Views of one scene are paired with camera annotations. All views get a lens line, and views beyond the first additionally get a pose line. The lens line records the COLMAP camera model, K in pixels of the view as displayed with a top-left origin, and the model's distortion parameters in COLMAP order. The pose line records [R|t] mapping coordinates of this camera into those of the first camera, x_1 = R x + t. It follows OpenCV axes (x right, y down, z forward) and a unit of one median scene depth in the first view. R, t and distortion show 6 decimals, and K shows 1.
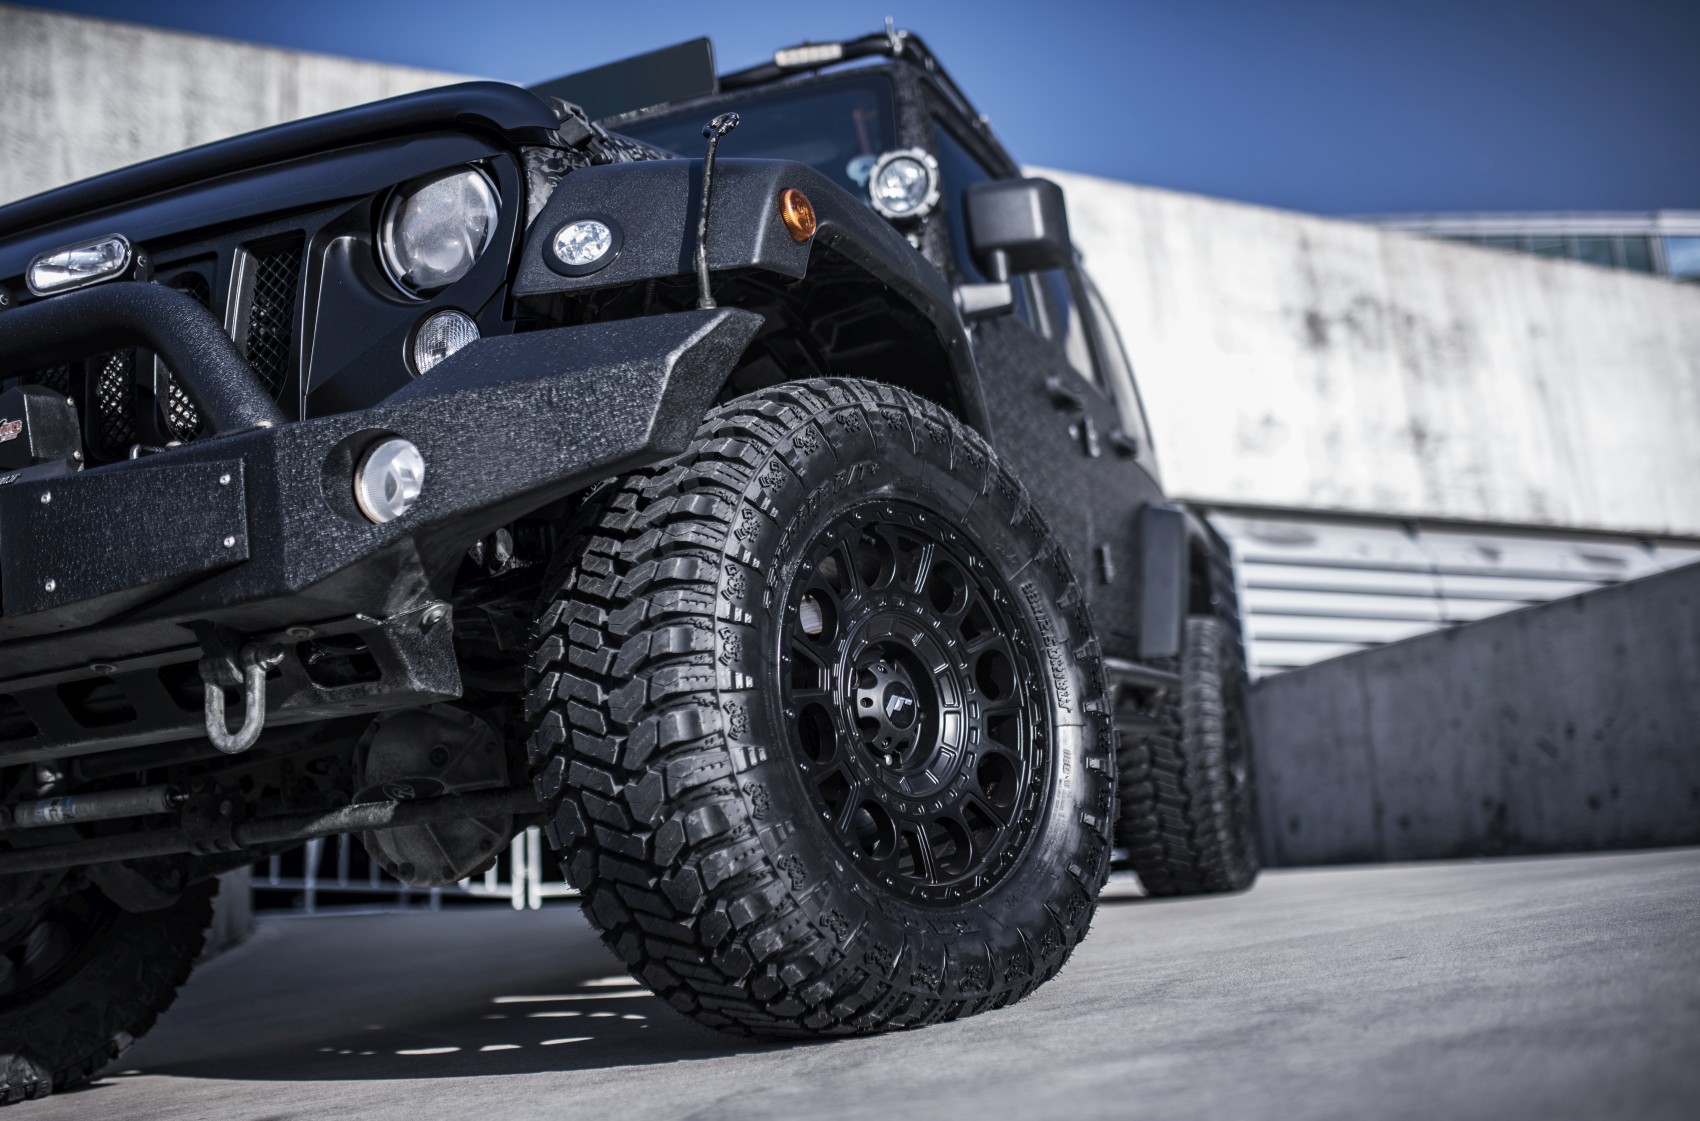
lens RADIAL K [[1761.9, 0, 850.0], [0, 1761.9, 560.5], [0, 0, 1]] dist [-0.046897, 0.016407]
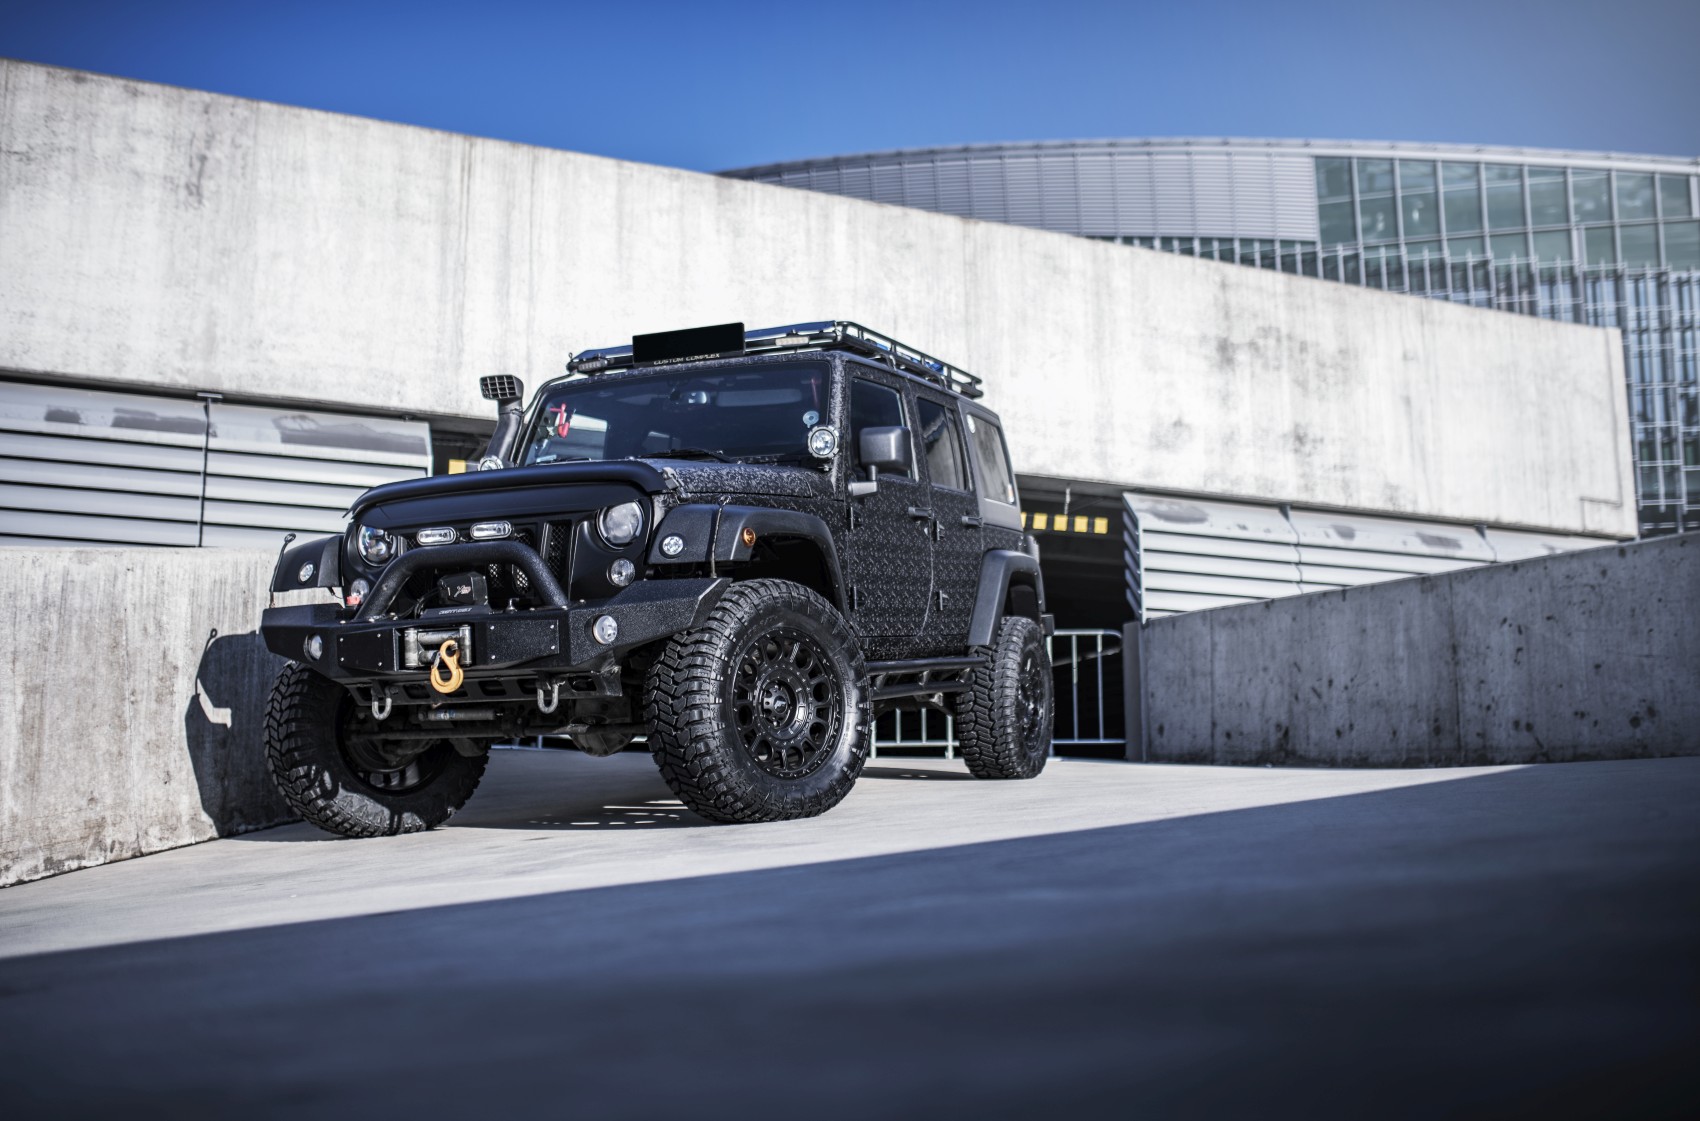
lens RADIAL K [[1628.8, 0, 851.7], [0, 1628.8, 566.8], [0, 0, 1]] dist [-0.064472, 0.086507]
pose [[0.997444, 0.067522, -0.023354, 0.170562], [-0.065516, 0.994795, 0.078043, -0.309693], [0.028502, -0.076313, 0.996676, -1.375989]]
